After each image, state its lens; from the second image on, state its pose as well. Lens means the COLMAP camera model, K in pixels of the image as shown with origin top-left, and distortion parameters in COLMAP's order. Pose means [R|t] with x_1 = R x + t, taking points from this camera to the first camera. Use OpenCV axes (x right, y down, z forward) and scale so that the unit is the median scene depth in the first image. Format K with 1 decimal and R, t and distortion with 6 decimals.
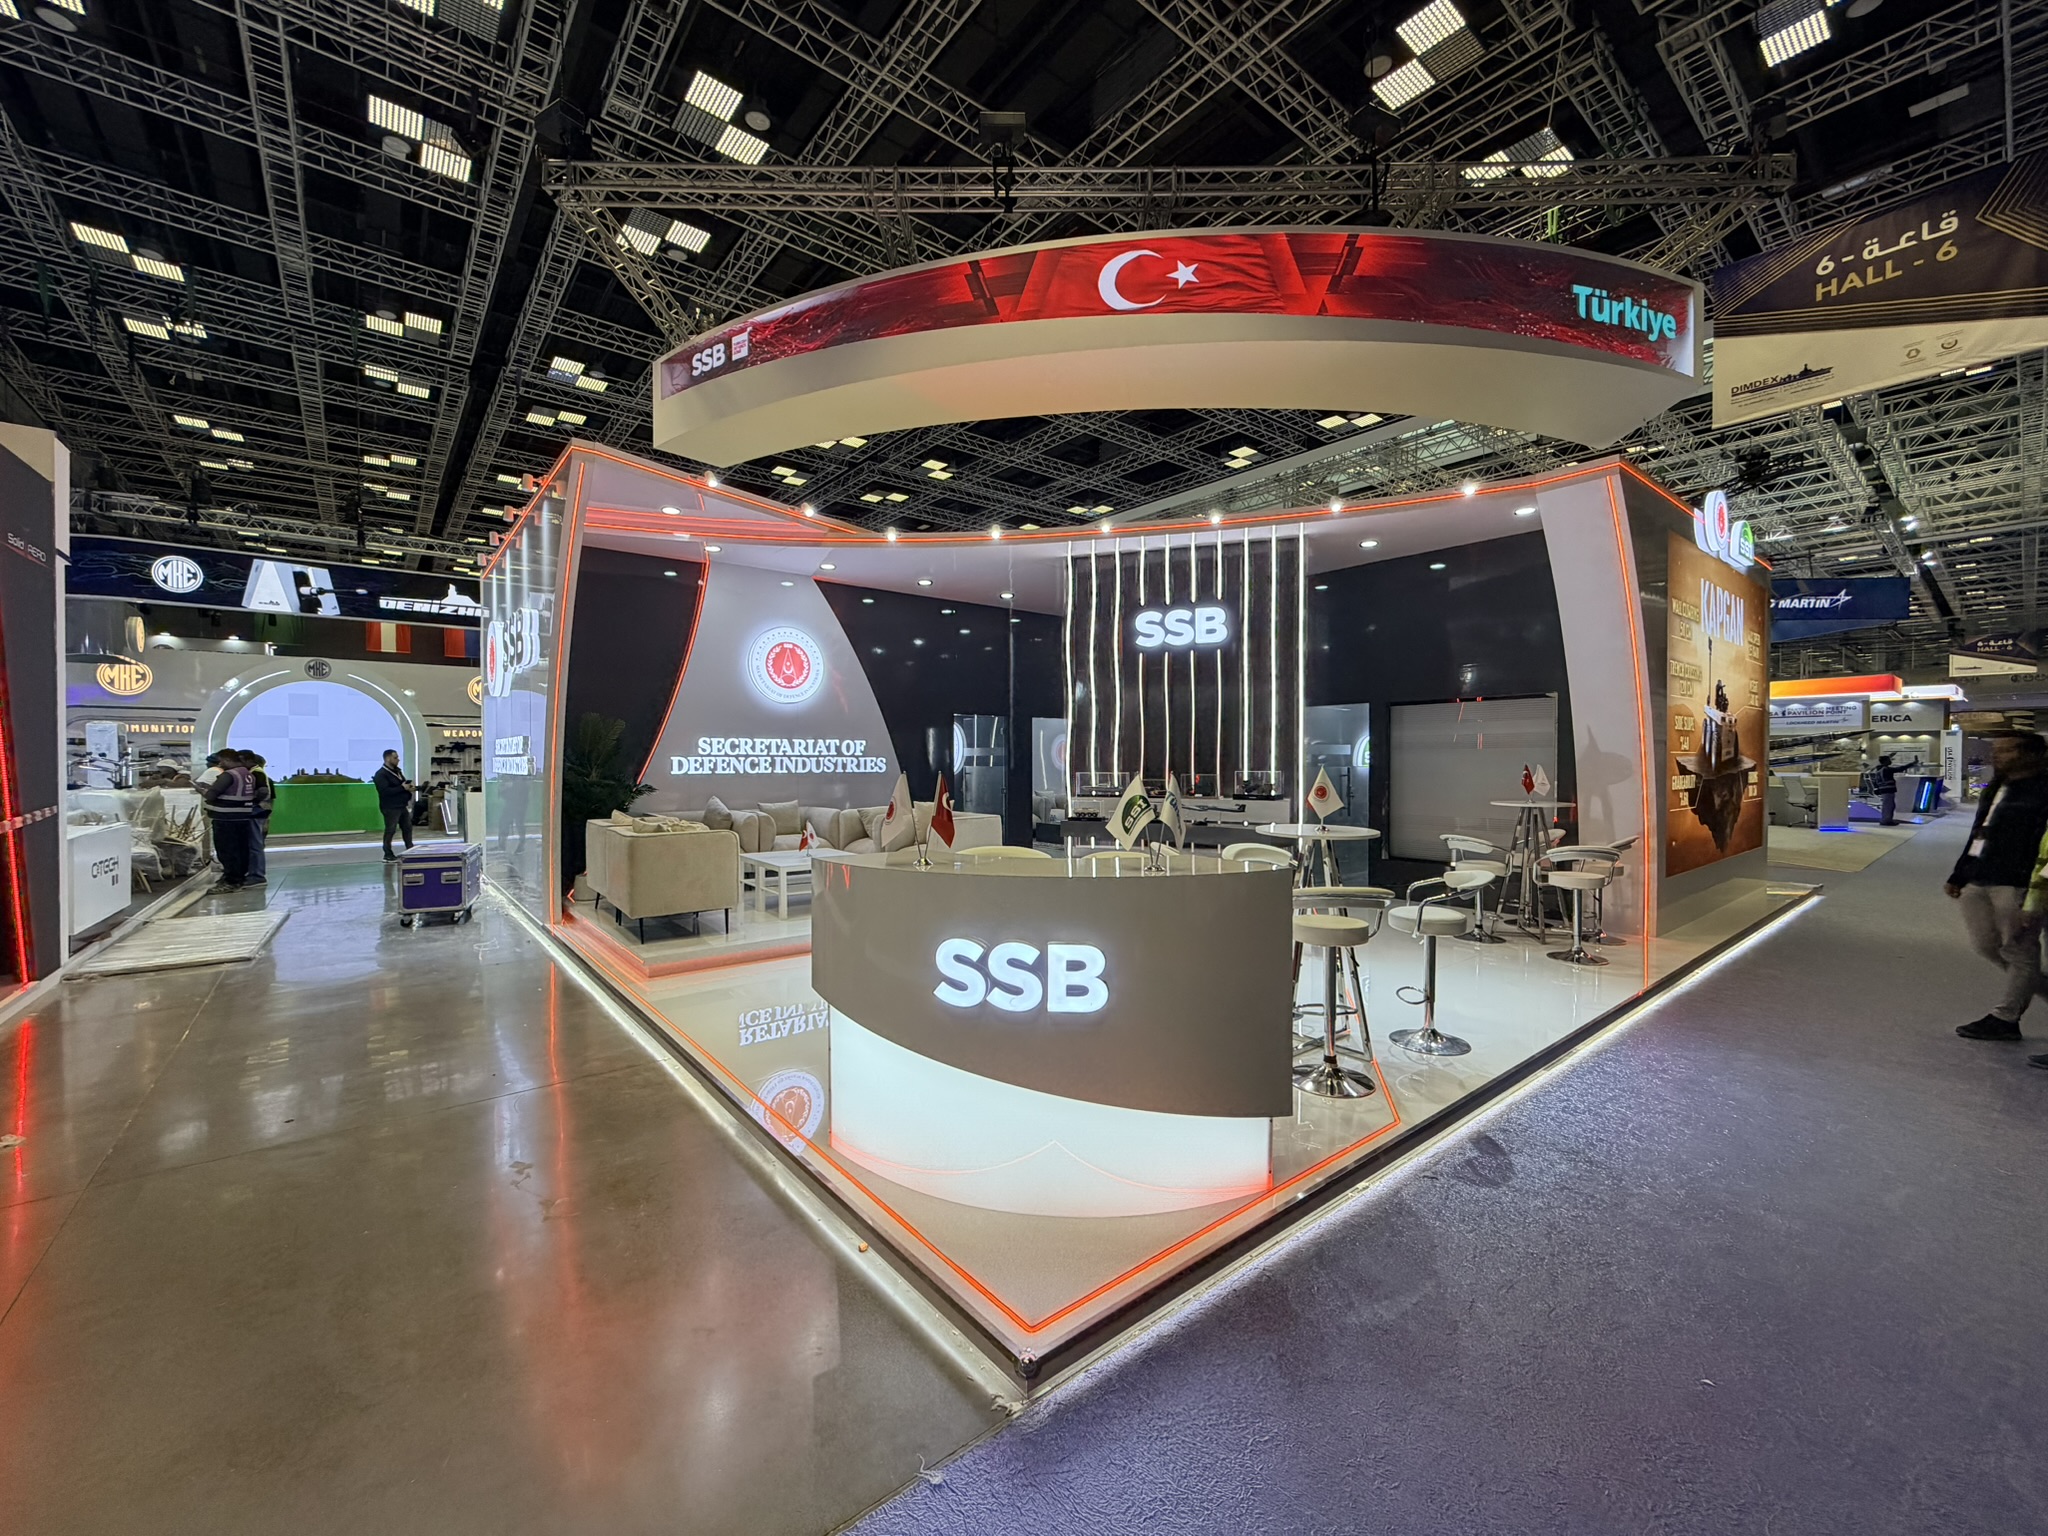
lens RADIAL K [[814.8, 0, 1024.0], [0, 814.8, 768.0], [0, 0, 1]] dist [0.001263, -0.000075]
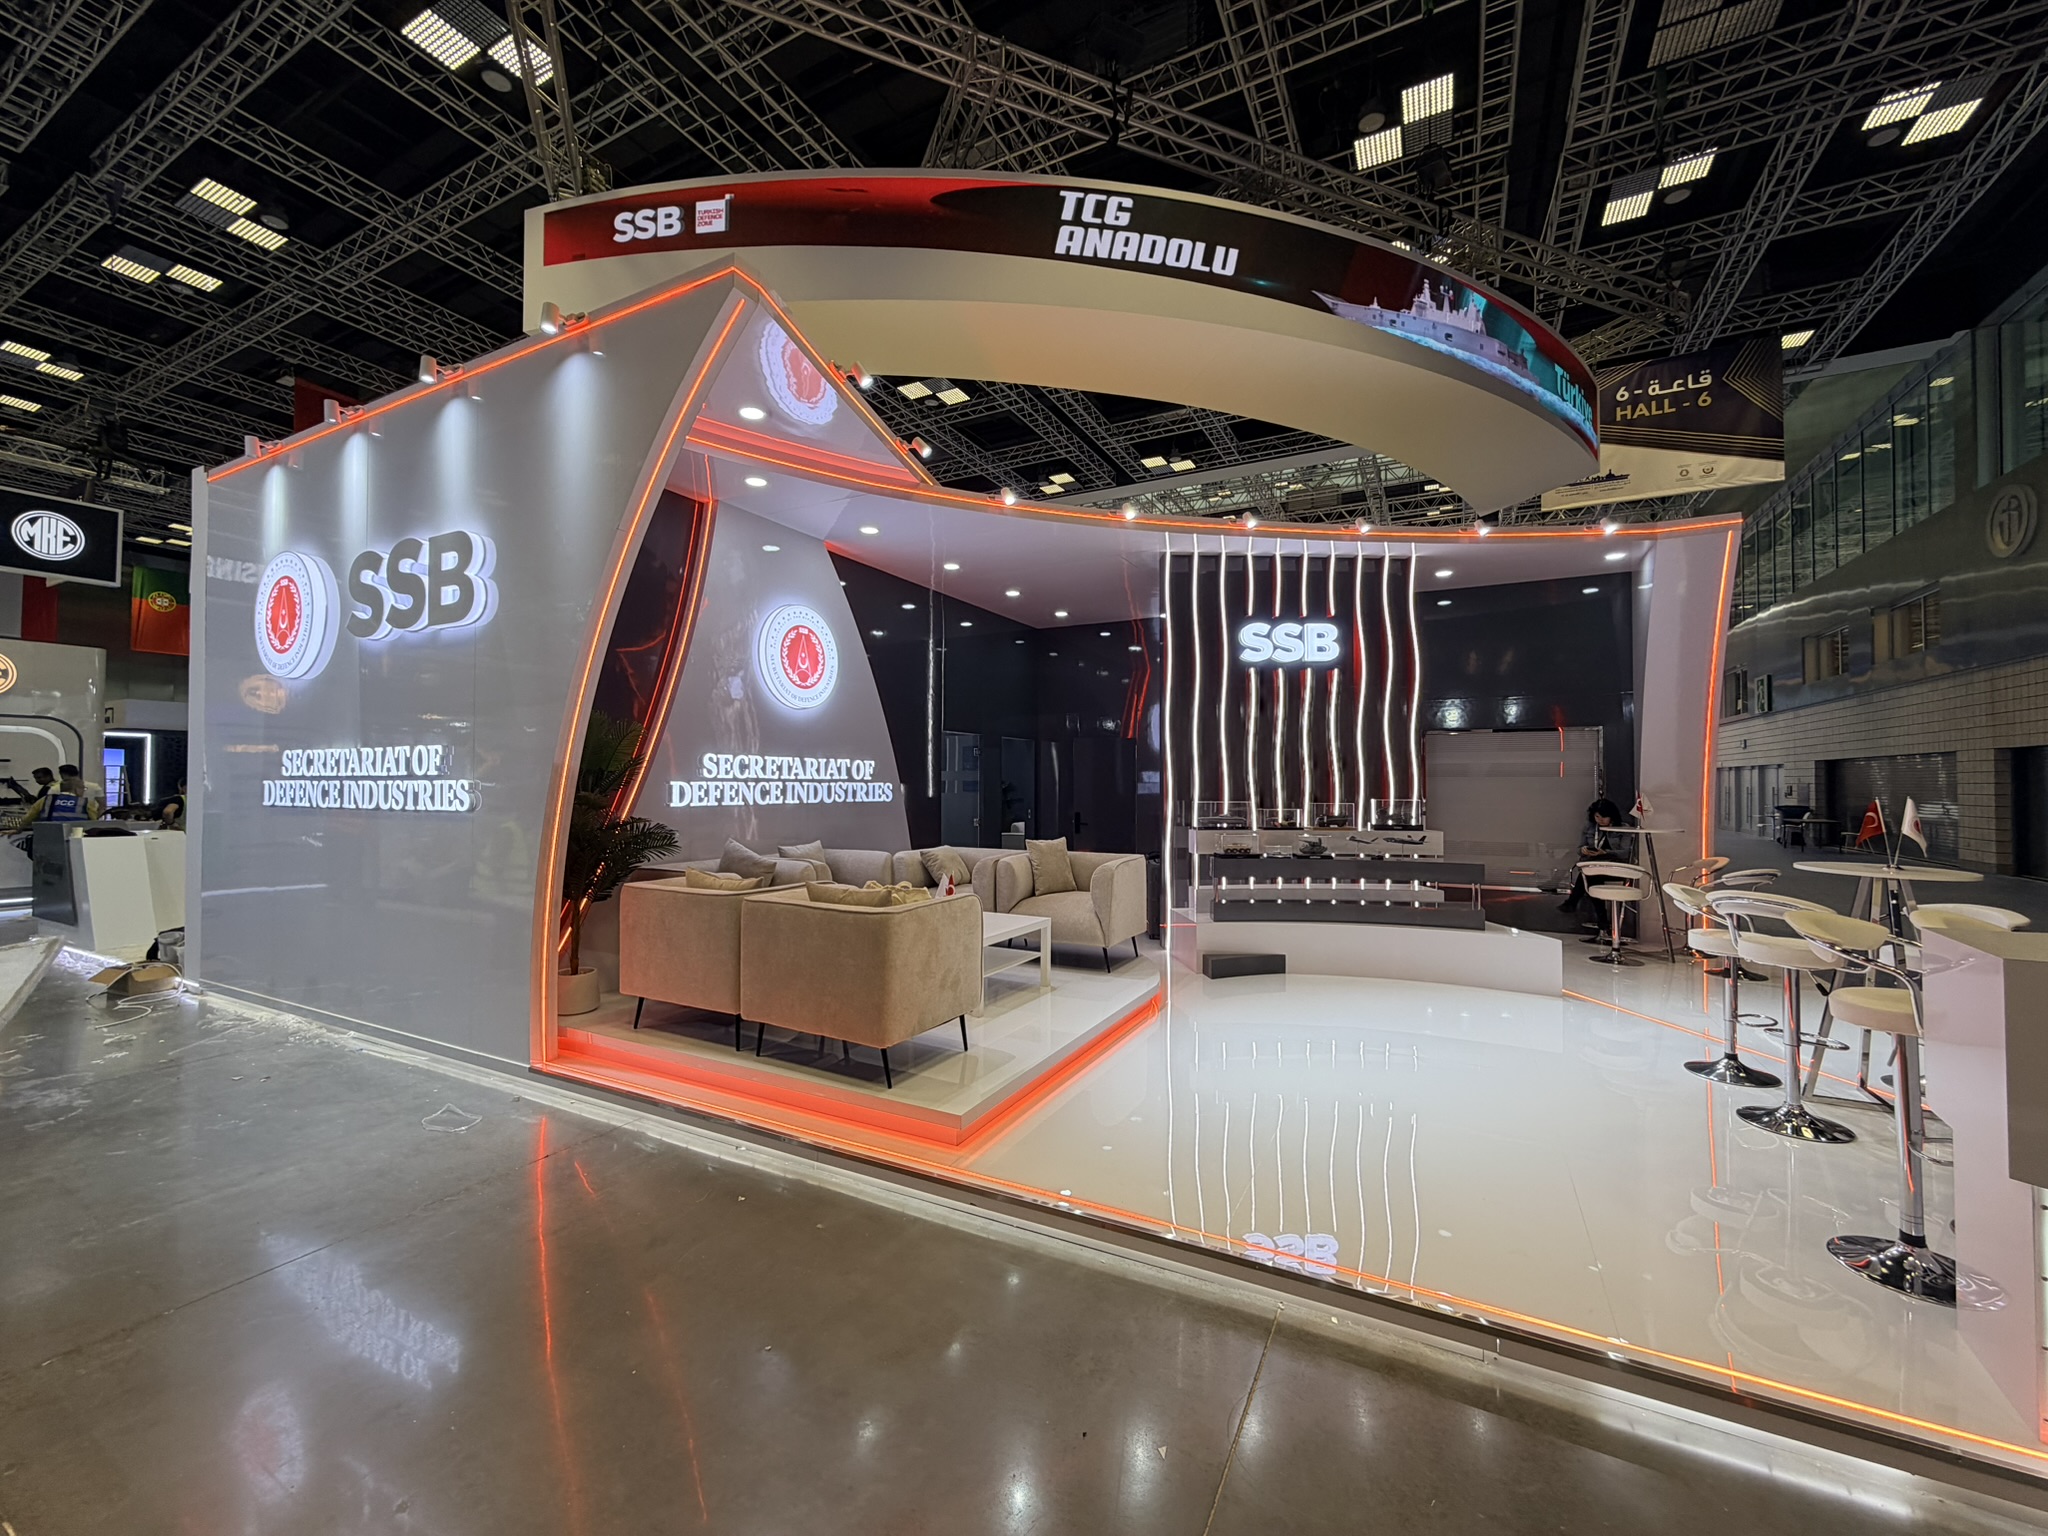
lens RADIAL K [[816.2, 0, 1023.0], [0, 816.2, 769.8], [0, 0, 1]] dist [0.000007, -0.000150]
pose [[0.919756, 0.010171, 0.392358, -0.390727], [0.000258, 0.999648, -0.026519, -0.004806], [-0.392490, 0.024492, 0.919430, 0.244730]]
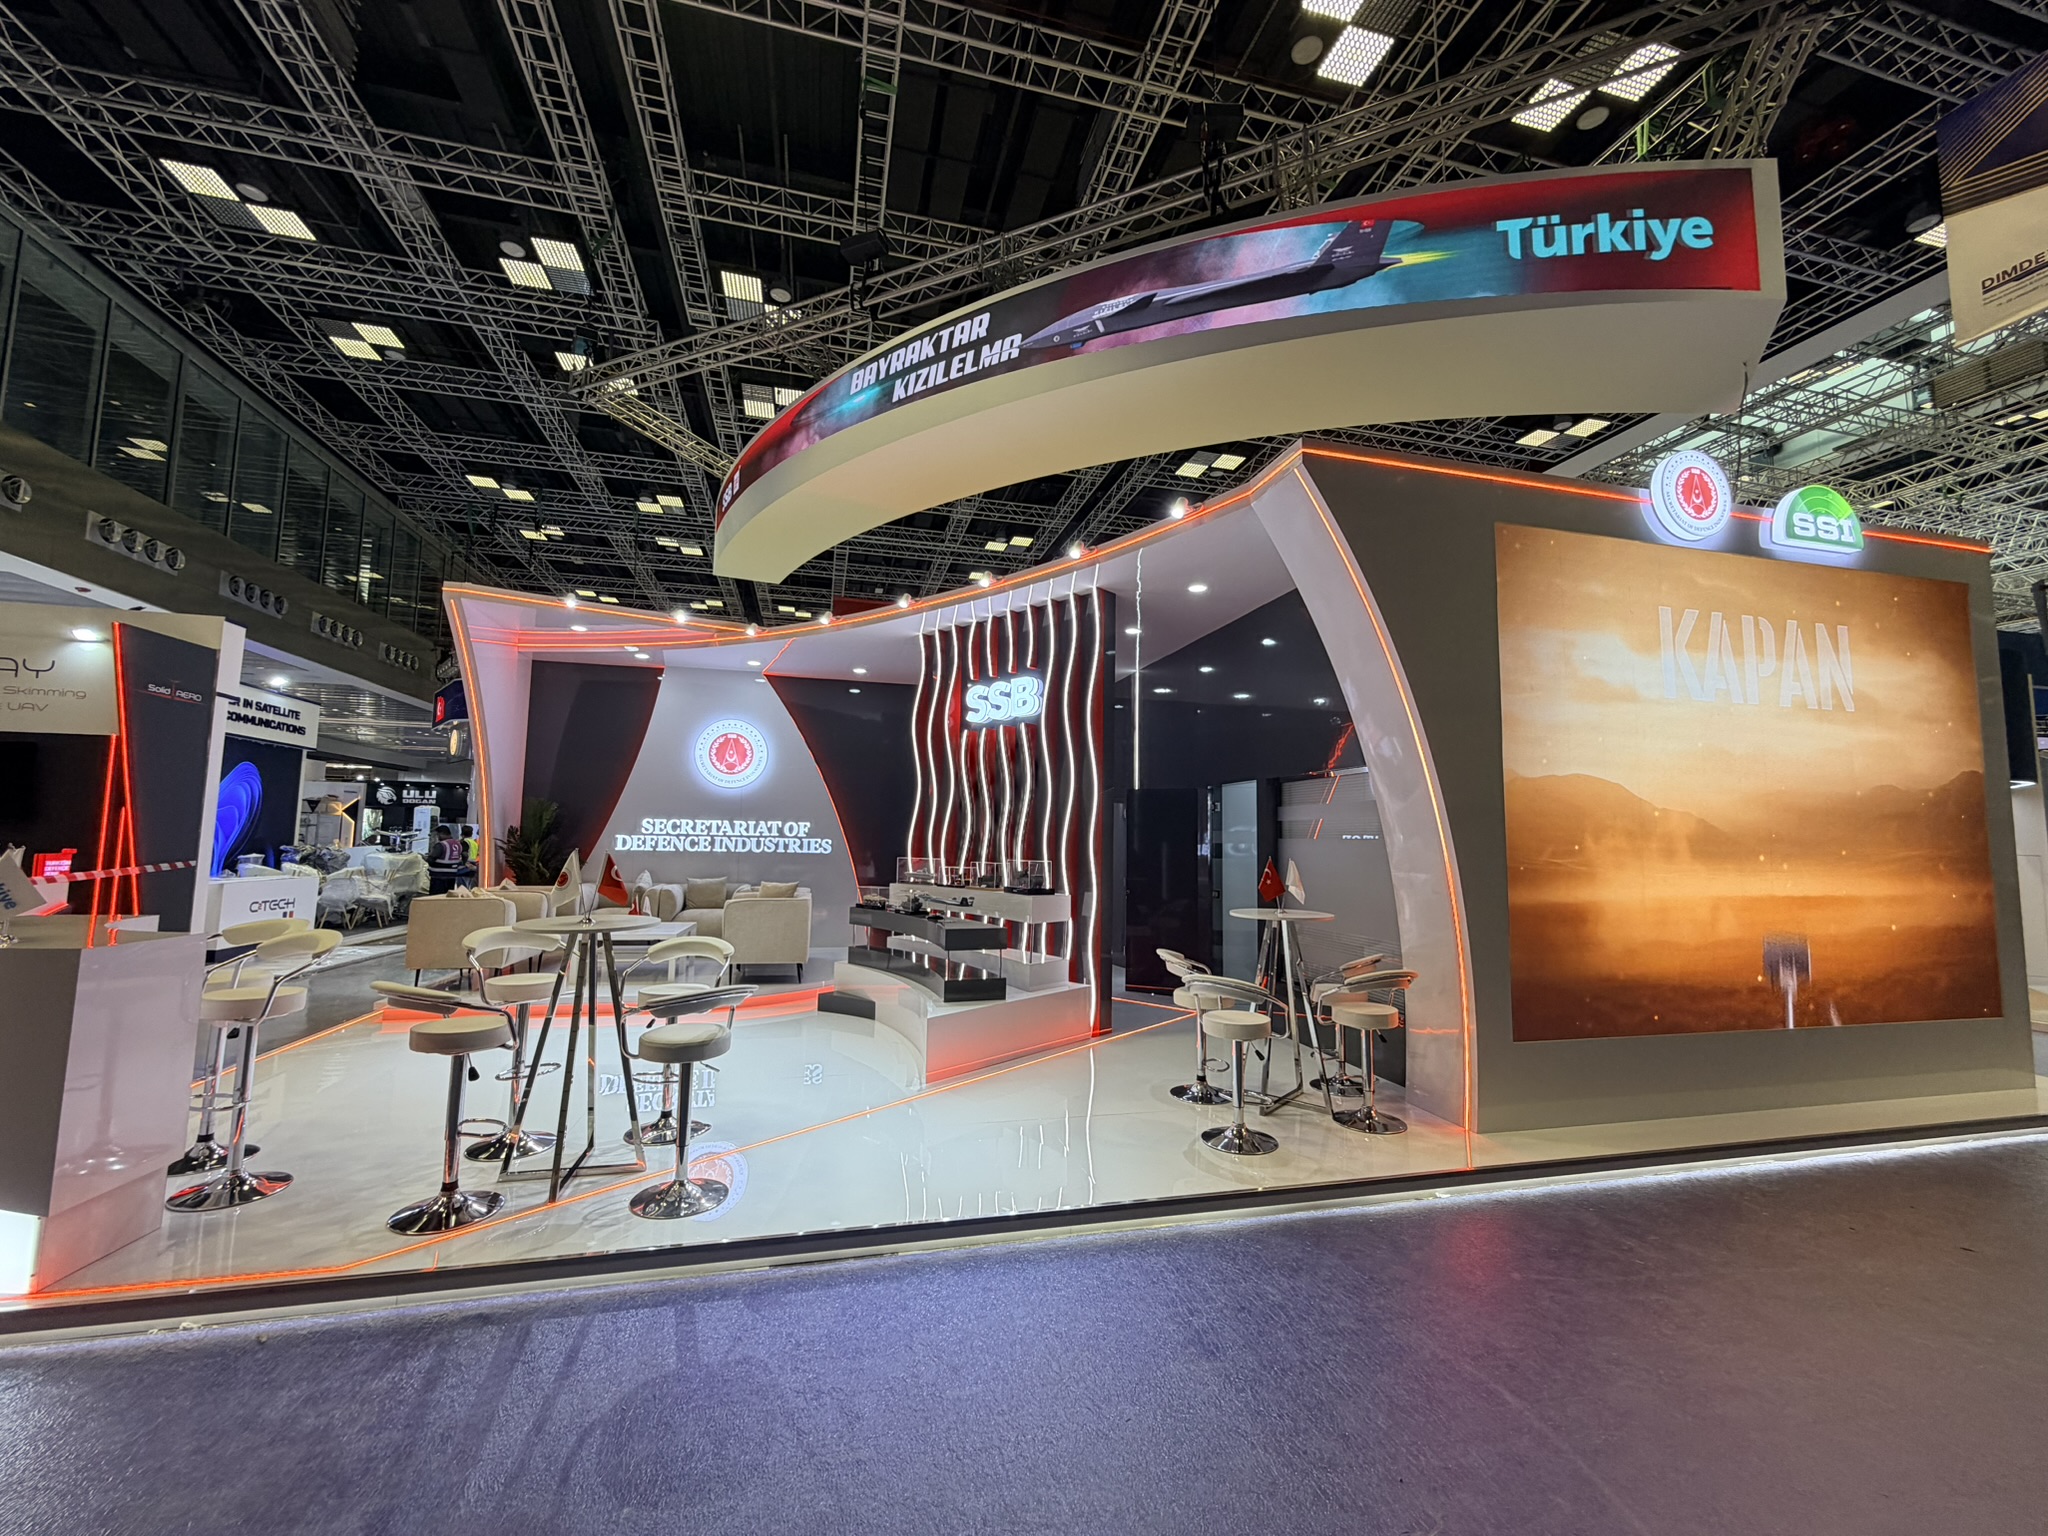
lens RADIAL K [[814.8, 0, 1024.0], [0, 814.8, 768.0], [0, 0, 1]] dist [0.001263, -0.000075]
pose [[0.907732, -0.020992, -0.419025, 0.526705], [-0.022884, 0.994783, -0.099409, -0.005936], [0.418926, 0.099826, 0.902516, 0.170586]]
